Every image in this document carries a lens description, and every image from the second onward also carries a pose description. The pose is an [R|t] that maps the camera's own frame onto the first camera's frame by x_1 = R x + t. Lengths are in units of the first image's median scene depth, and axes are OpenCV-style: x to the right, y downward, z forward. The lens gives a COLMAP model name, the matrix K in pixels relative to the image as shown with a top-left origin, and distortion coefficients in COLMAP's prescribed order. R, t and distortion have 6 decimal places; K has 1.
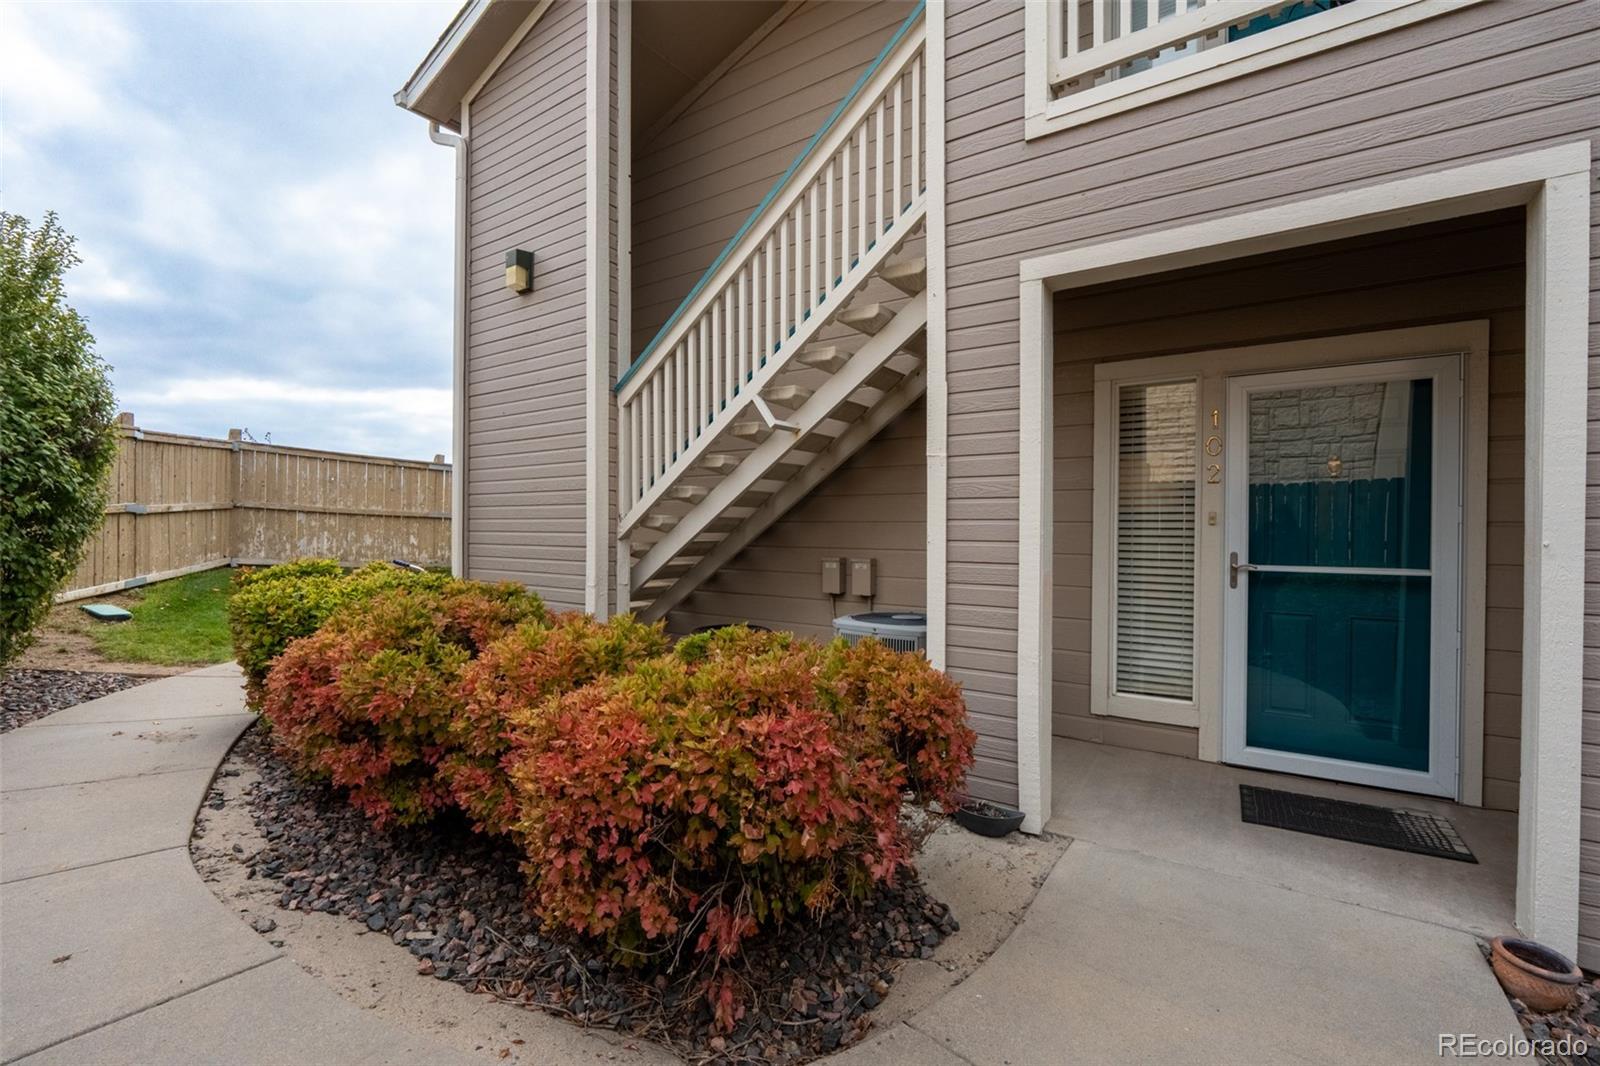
lens RADIAL K [[704.7, 0, 796.7], [0, 704.7, 533.1], [0, 0, 1]] dist [-0.009482, -0.000526]
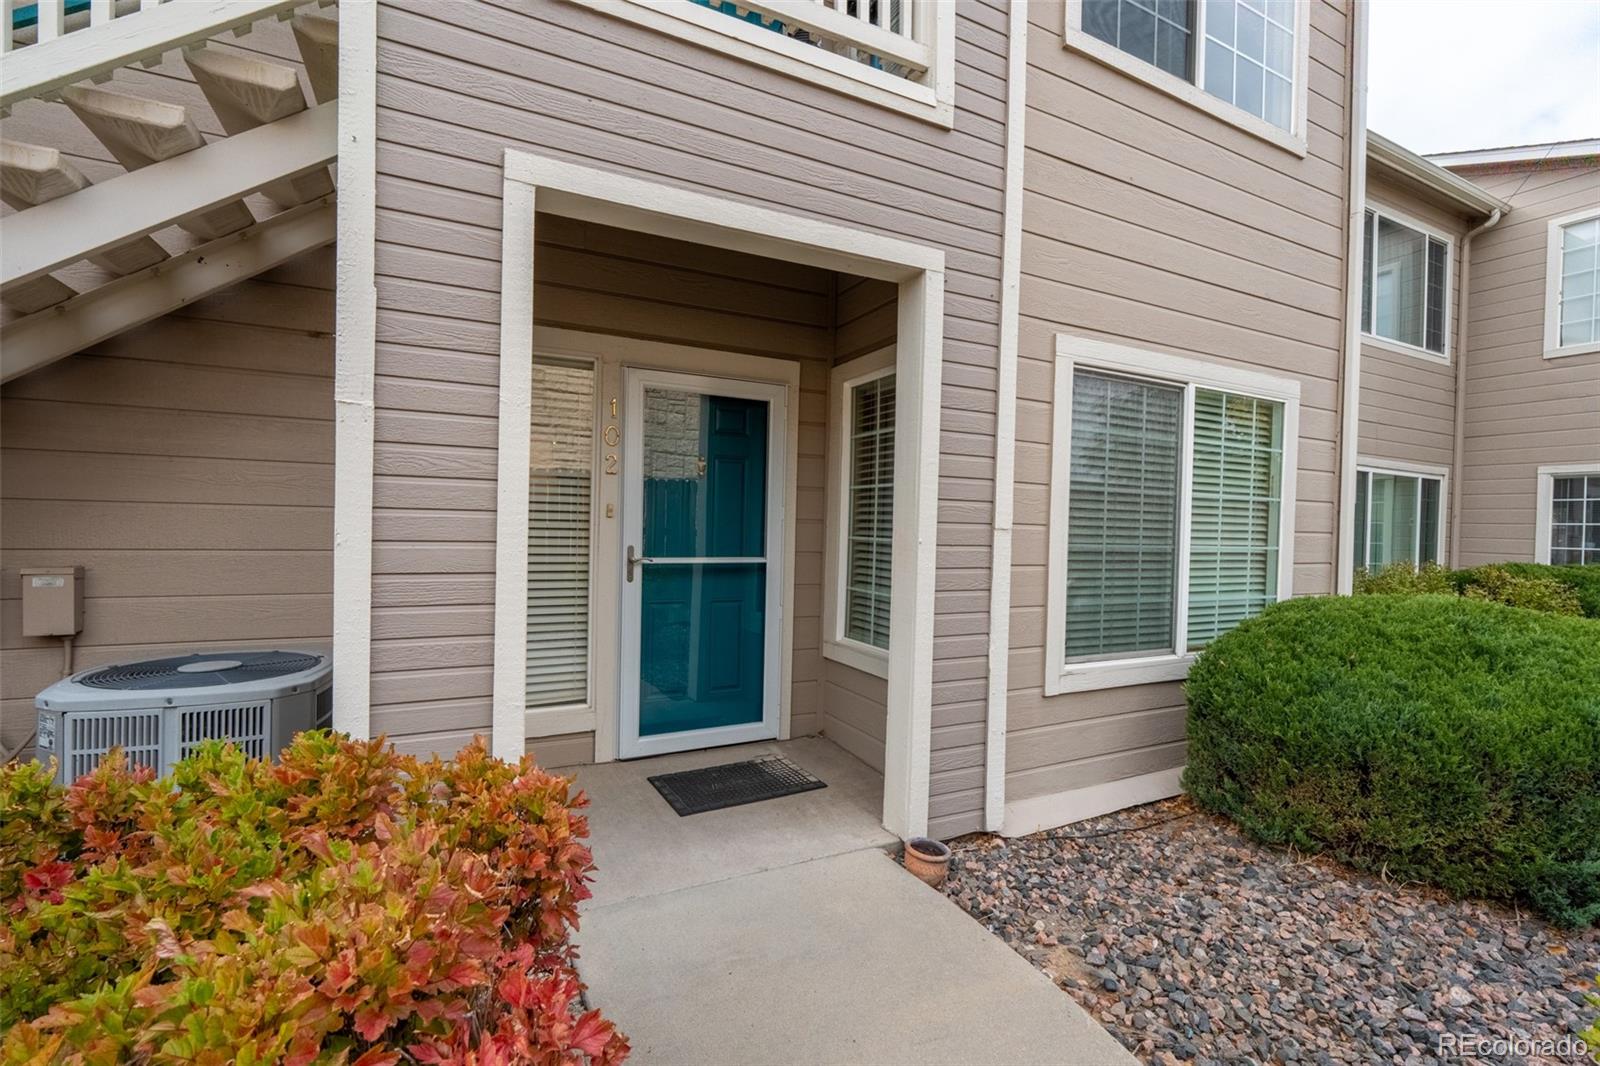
lens RADIAL K [[704.7, 0, 799.7], [0, 704.7, 532.3], [0, 0, 1]] dist [-0.009482, -0.000526]
pose [[0.480334, -0.008711, 0.877042, -0.135539], [-0.015177, 0.999718, 0.018241, -0.013274], [-0.876954, -0.022073, 0.480067, 0.318500]]
